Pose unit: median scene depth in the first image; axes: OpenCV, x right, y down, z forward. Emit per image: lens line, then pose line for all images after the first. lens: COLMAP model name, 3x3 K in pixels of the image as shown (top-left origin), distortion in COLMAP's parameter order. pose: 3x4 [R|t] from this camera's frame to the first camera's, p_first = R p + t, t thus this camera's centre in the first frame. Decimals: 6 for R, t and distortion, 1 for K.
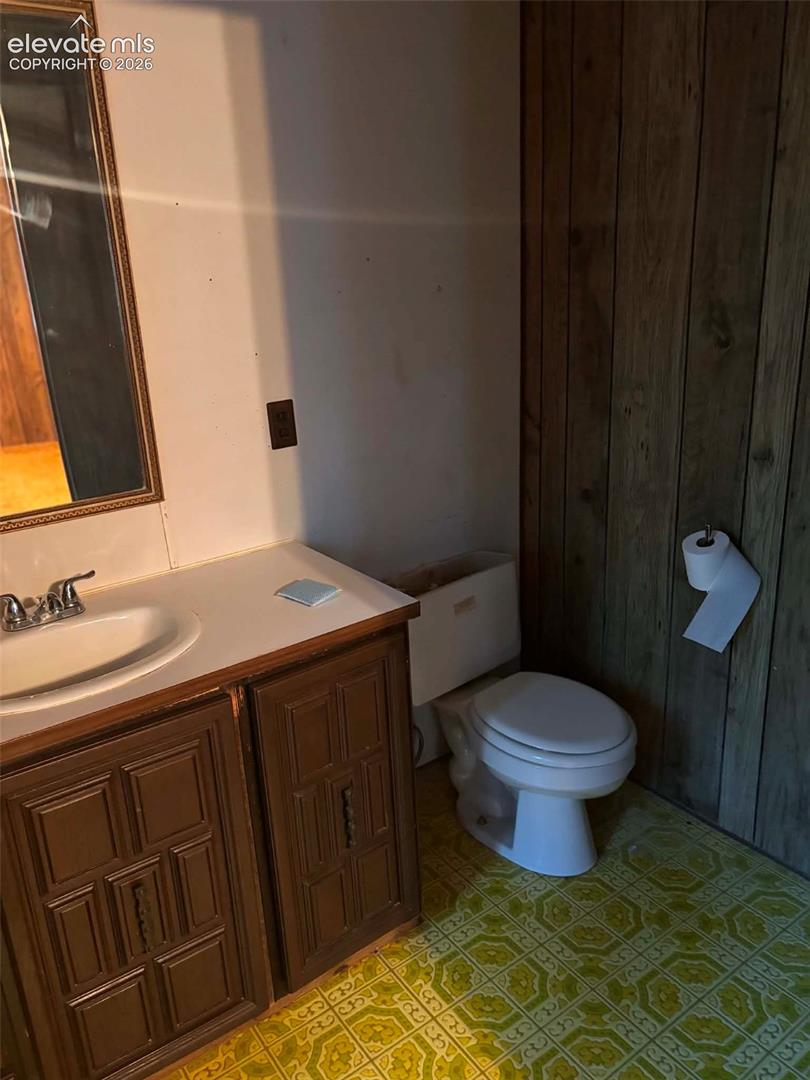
lens RADIAL K [[825.6, 0, 405.0], [0, 825.6, 540.0], [0, 0, 1]] dist [-0.000931, -0.006058]
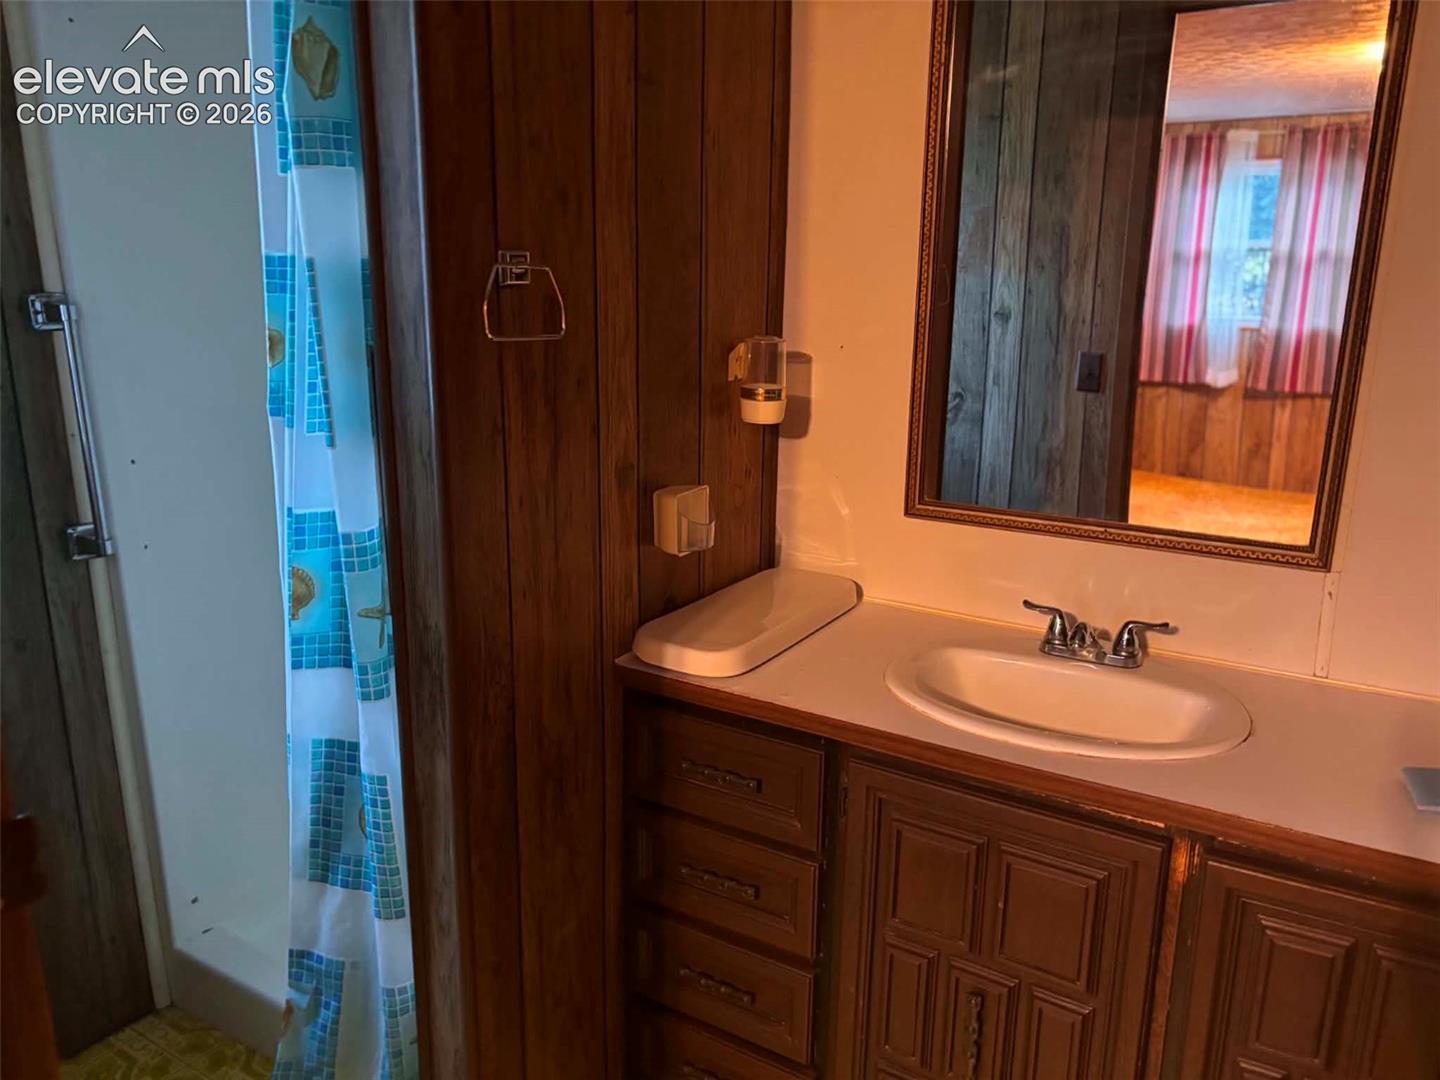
lens RADIAL K [[1100.7, 0, 720.0], [0, 1100.7, 540.0], [0, 0, 1]] dist [-0.000931, -0.006058]
pose [[0.376181, 0.276733, -0.884255, 0.353339], [-0.324350, 0.933301, 0.154097, -0.059140], [0.867920, 0.228840, 0.440849, 0.210289]]
